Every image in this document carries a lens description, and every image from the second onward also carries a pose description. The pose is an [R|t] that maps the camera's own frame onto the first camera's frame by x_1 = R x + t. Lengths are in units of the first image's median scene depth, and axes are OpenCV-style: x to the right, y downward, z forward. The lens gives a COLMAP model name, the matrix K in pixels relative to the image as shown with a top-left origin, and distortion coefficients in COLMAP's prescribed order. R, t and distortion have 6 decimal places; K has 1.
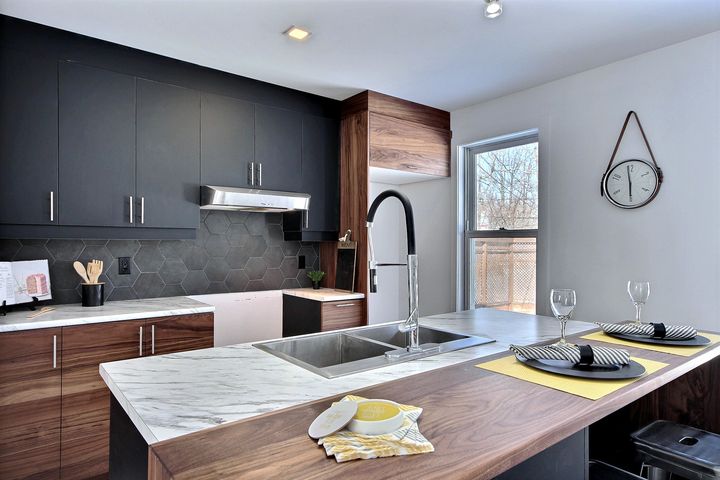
lens RADIAL K [[430.1, 0, 360.0], [0, 430.1, 240.0], [0, 0, 1]] dist [0.001659, 0.000511]
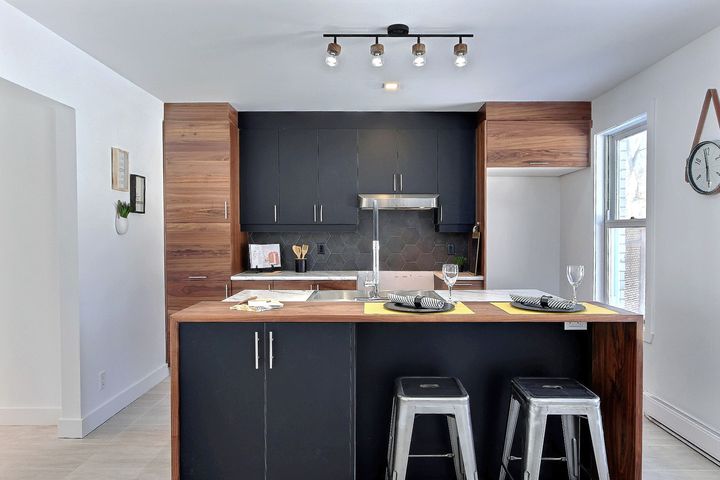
lens RADIAL K [[430.1, 0, 360.0], [0, 430.1, 240.0], [0, 0, 1]] dist [0.001659, 0.000511]
pose [[0.799873, 0.003571, -0.600159, 0.443389], [0.008204, 0.999824, 0.016883, 0.002636], [0.600113, -0.018428, 0.799703, -0.144072]]
